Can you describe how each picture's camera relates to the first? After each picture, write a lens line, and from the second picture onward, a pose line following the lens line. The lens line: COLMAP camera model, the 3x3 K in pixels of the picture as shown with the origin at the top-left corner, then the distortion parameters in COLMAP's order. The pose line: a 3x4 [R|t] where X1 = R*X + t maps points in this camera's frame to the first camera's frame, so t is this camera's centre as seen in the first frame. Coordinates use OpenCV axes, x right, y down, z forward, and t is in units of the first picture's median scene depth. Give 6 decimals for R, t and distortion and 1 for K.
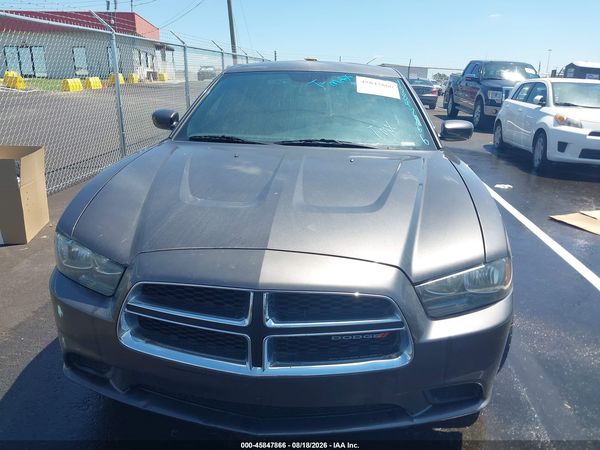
lens RADIAL K [[473.1, 0, 300.0], [0, 473.1, 225.0], [0, 0, 1]] dist [-0.010850, 0.002288]
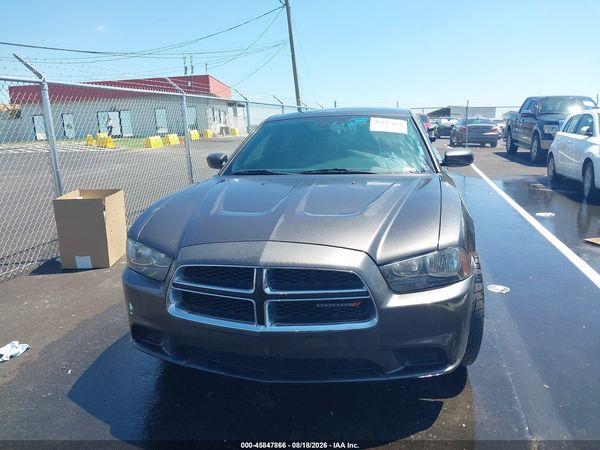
lens RADIAL K [[467.1, 0, 300.0], [0, 467.1, 225.0], [0, 0, 1]] dist [0.004646, -0.009558]
pose [[0.989362, -0.027493, -0.142856, 0.064951], [0.013899, 0.995352, -0.095299, 0.041003], [0.144812, 0.092300, 0.985145, -0.101378]]
